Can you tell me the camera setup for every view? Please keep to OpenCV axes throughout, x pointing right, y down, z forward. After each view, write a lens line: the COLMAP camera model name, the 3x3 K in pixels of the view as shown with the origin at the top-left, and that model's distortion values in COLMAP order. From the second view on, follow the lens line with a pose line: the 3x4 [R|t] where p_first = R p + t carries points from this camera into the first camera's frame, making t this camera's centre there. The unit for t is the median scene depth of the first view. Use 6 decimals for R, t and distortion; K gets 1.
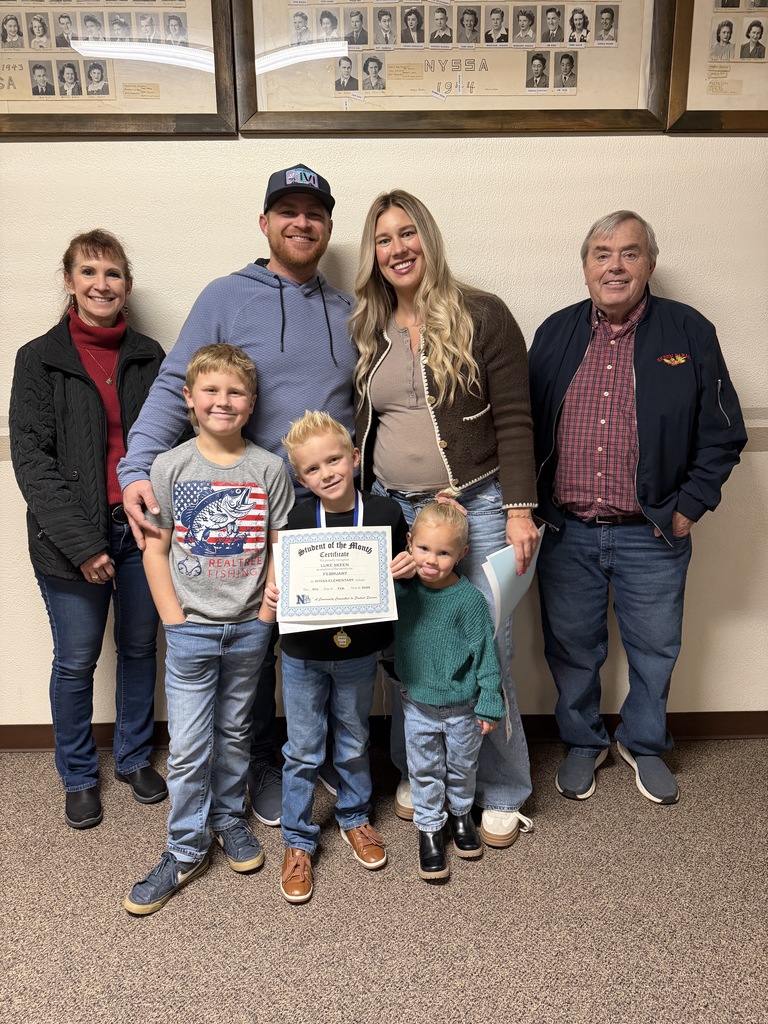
lens RADIAL K [[740.7, 0, 382.5], [0, 740.7, 512.1], [0, 0, 1]] dist [0.003481, -0.009306]
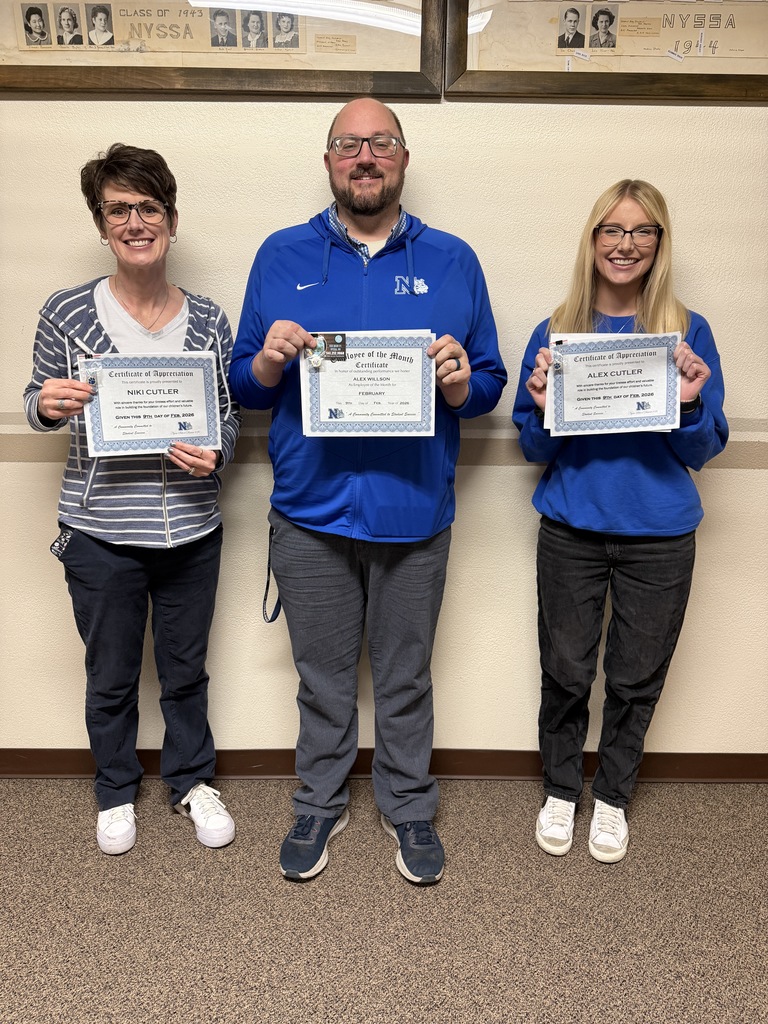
lens RADIAL K [[740.7, 0, 380.1], [0, 740.7, 515.8], [0, 0, 1]] dist [0.003481, -0.009306]
pose [[0.999714, 0.022747, -0.007384, -0.255098], [-0.022543, 0.999392, 0.026594, -0.038486], [0.007984, -0.026420, 0.999619, 0.115658]]
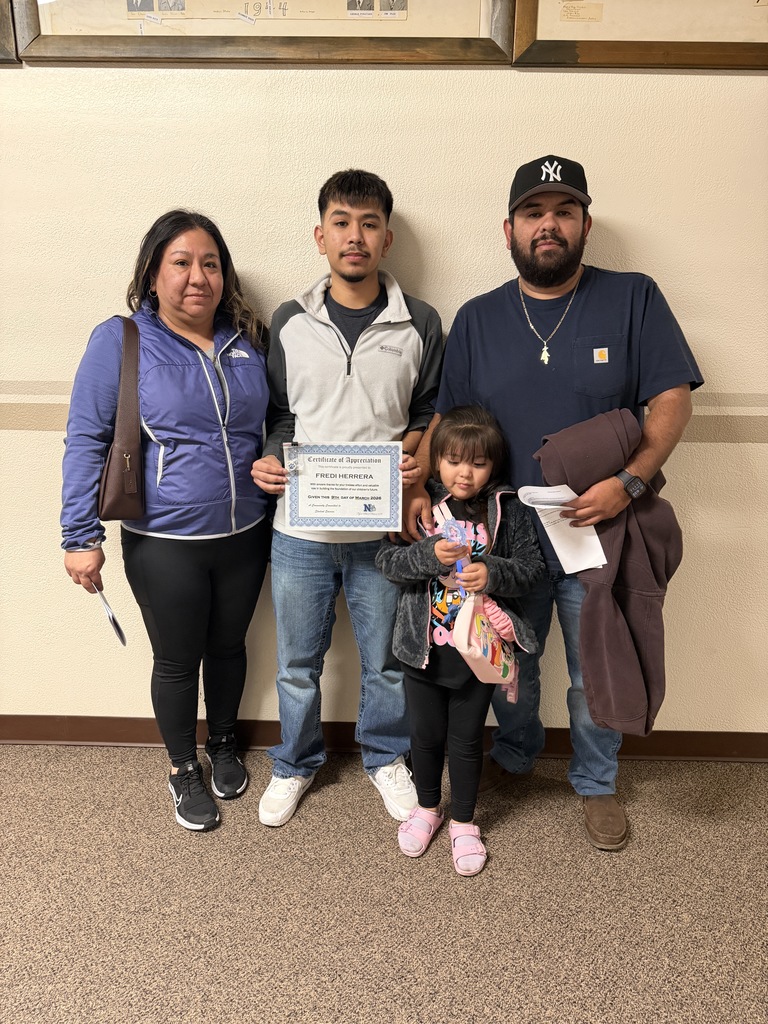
lens RADIAL K [[740.7, 0, 380.6], [0, 740.7, 516.7], [0, 0, 1]] dist [0.003481, -0.009306]
pose [[0.998955, 0.033466, -0.031142, 0.281117], [-0.032321, 0.998808, 0.036575, -0.018568], [0.032329, -0.035531, 0.998846, 0.123351]]
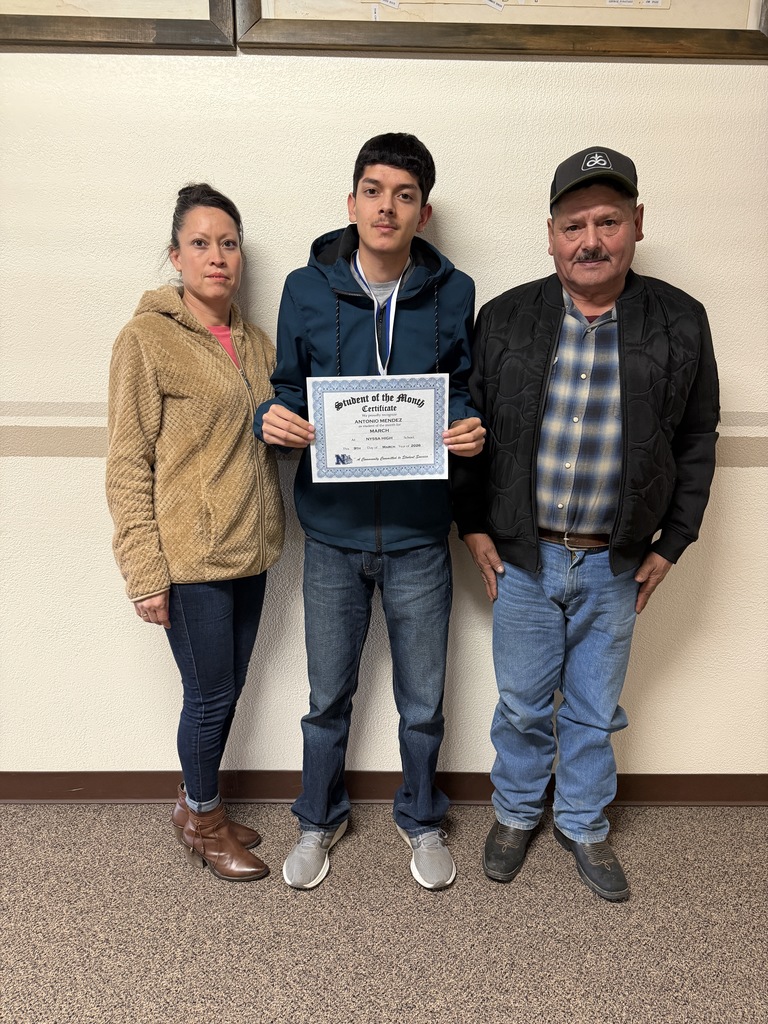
lens RADIAL K [[740.7, 0, 385.0], [0, 740.7, 512.3], [0, 0, 1]] dist [0.003481, -0.009306]
pose [[0.999696, 0.024399, 0.003417, -0.029124], [-0.024478, 0.999386, 0.025088, -0.044447], [-0.002803, -0.025164, 0.999679, 0.209526]]
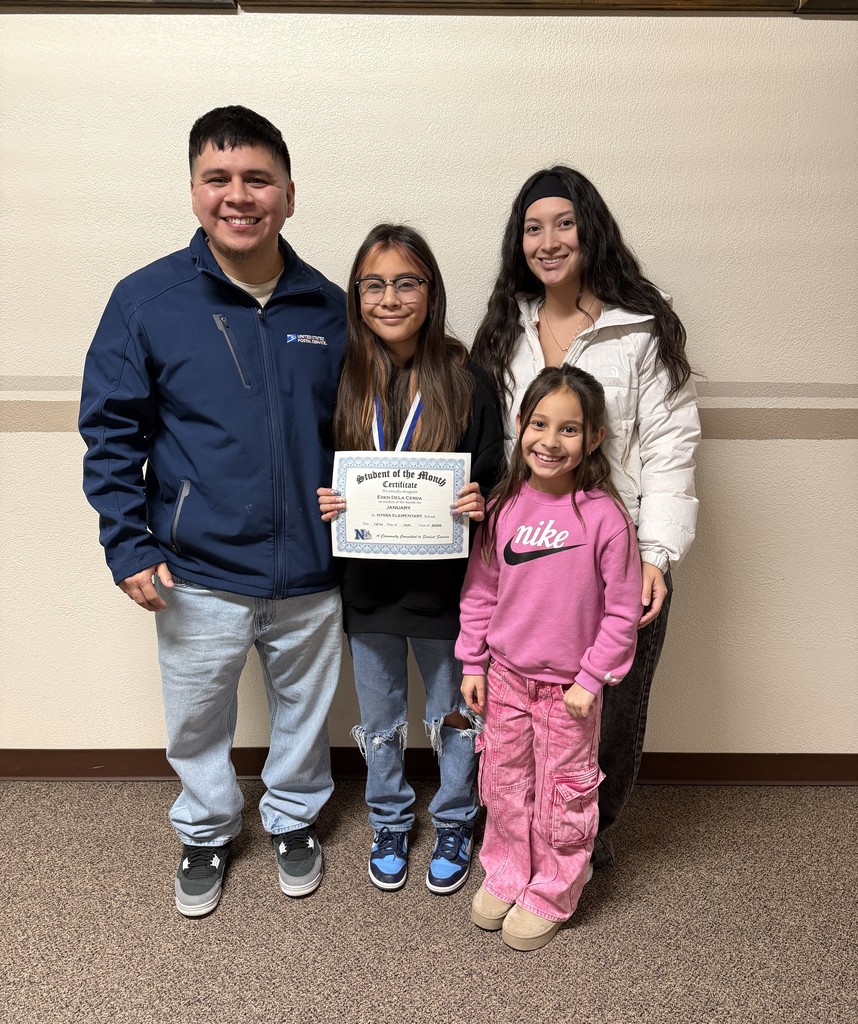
lens RADIAL K [[831.4, 0, 429.6], [0, 831.4, 572.1], [0, 0, 1]] dist [0.003413, -0.007068]
pose [[0.999693, 0.022099, -0.011198, 0.027522], [-0.021062, 0.996112, 0.085540, -0.004985], [0.013045, -0.085278, 0.996272, 0.098267]]
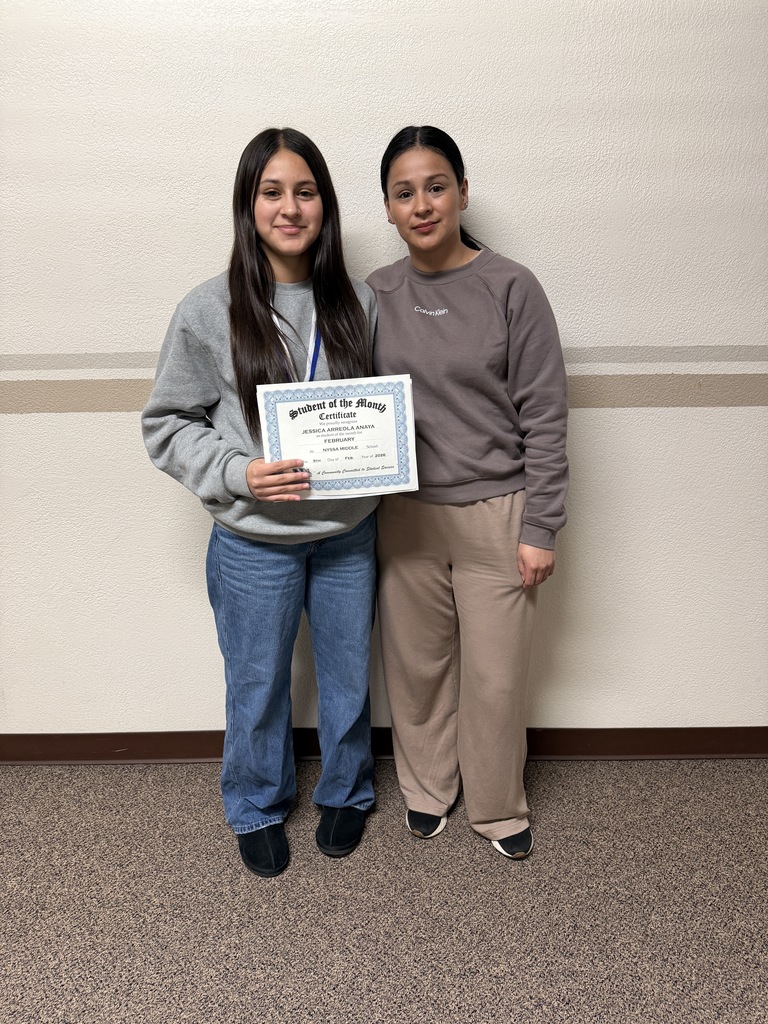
lens RADIAL K [[740.7, 0, 384.6], [0, 740.7, 515.0], [0, 0, 1]] dist [0.003481, -0.009306]
pose [[0.999801, 0.003887, -0.019547, -0.063340], [-0.001648, 0.993562, 0.113275, -0.059307], [0.019861, -0.113220, 0.993371, 0.263385]]
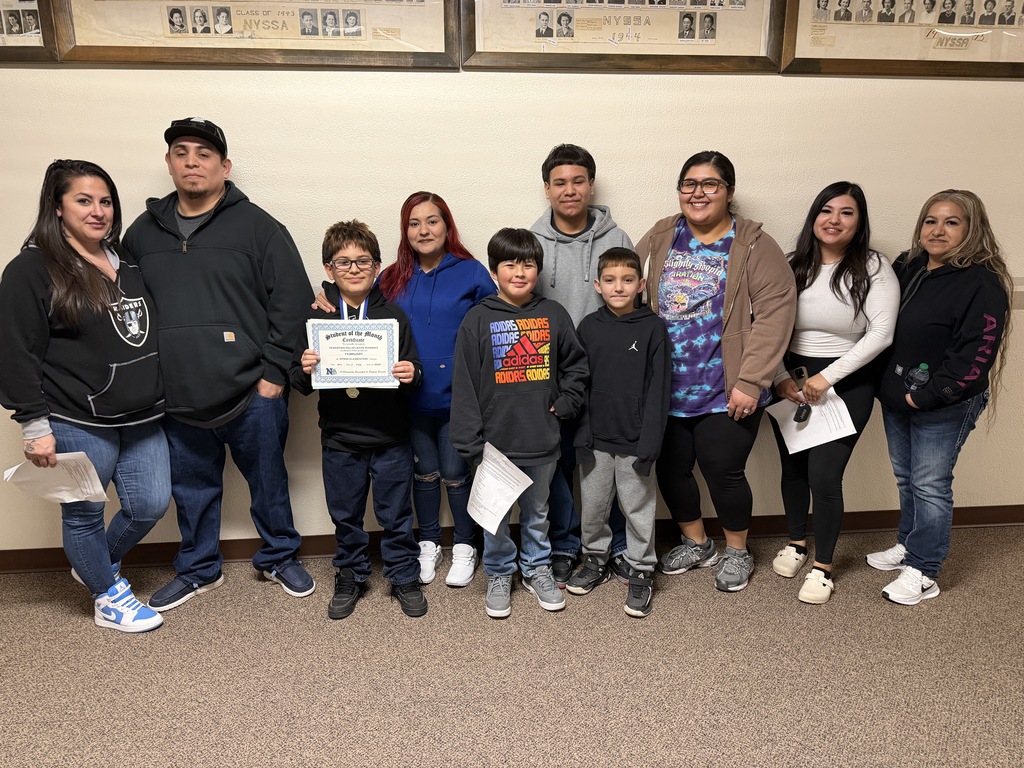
lens RADIAL K [[740.7, 0, 512.3], [0, 740.7, 390.0], [0, 0, 1]] dist [0.003481, -0.009306]
pose [[0.996791, -0.012445, 0.079074, -0.217790], [0.011633, 0.999875, 0.010726, 0.039547], [-0.079197, -0.009772, 0.996811, -0.308693]]
